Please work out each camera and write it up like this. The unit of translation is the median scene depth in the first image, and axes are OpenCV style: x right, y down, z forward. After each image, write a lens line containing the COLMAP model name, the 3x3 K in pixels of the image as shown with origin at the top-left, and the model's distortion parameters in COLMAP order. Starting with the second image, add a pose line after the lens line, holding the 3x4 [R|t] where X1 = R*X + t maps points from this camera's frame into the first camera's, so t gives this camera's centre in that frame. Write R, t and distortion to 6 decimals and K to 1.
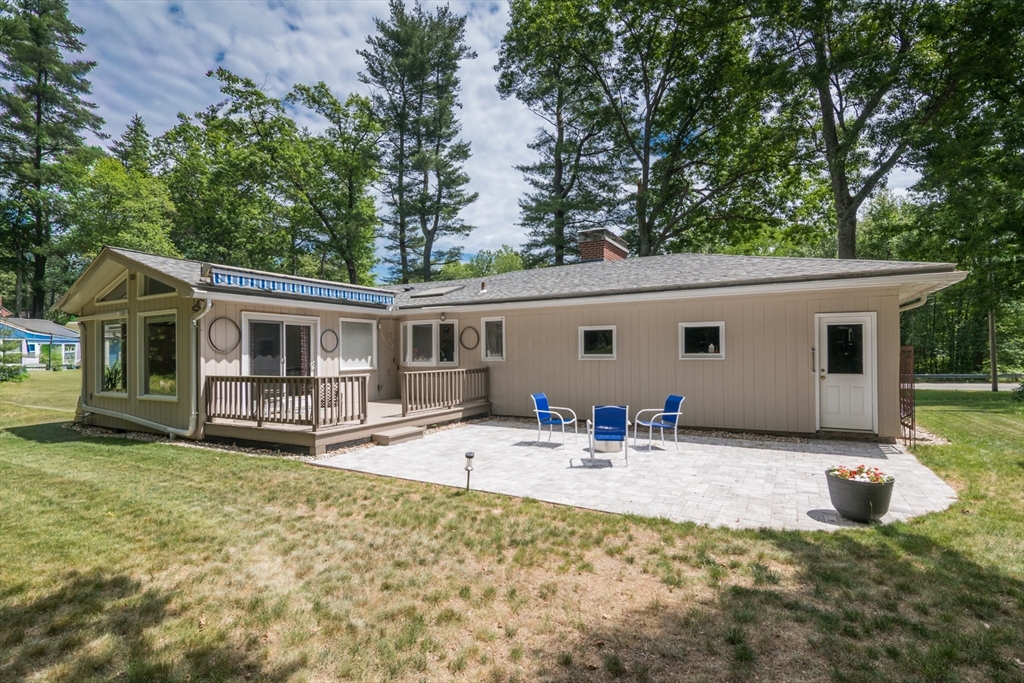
lens RADIAL K [[499.1, 0, 516.4], [0, 499.1, 348.2], [0, 0, 1]] dist [-0.011447, -0.002109]
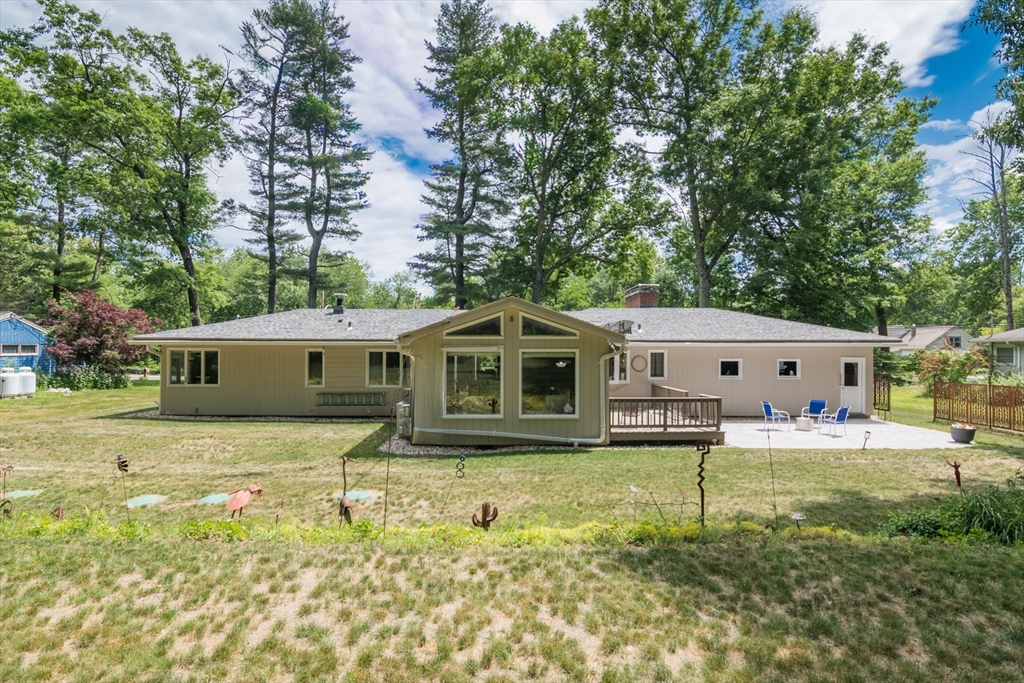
lens RADIAL K [[499.1, 0, 506.4], [0, 499.1, 346.4], [0, 0, 1]] dist [-0.011447, -0.002109]
pose [[0.864683, 0.015987, 0.502064, -0.364047], [-0.017332, 0.999848, -0.001989, -0.019185], [-0.502020, -0.006982, 0.864828, -0.015714]]
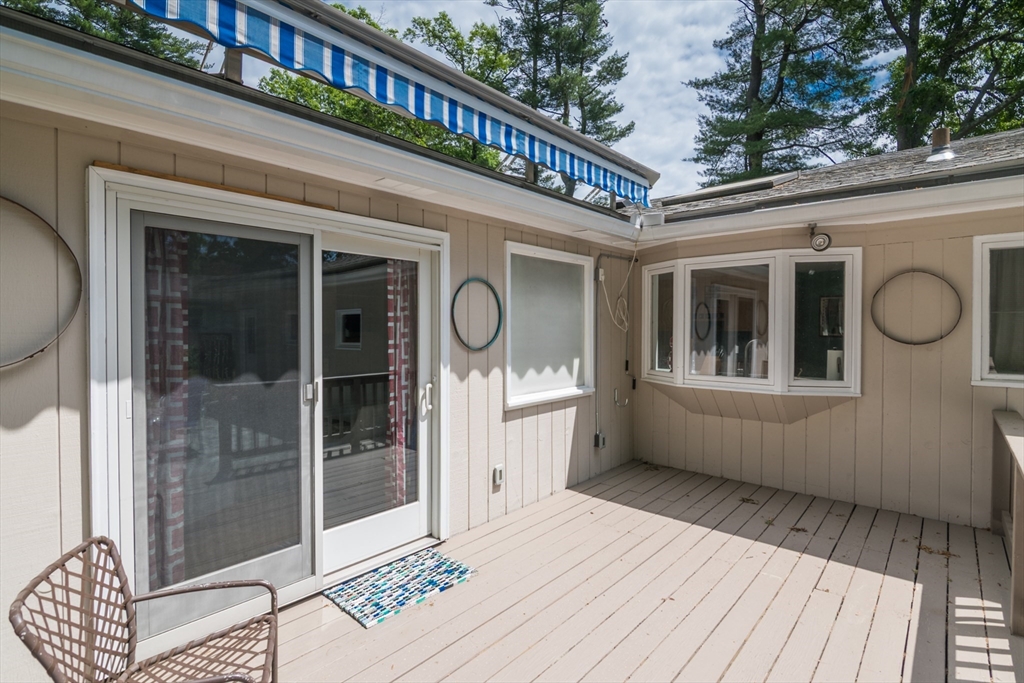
lens RADIAL K [[499.1, 0, 518.1], [0, 499.1, 337.2], [0, 0, 1]] dist [-0.011447, -0.002109]
pose [[0.975700, 0.014235, -0.218649, -0.083319], [-0.007290, 0.999444, 0.032534, -0.003236], [0.218990, -0.030149, 0.975261, 0.207304]]
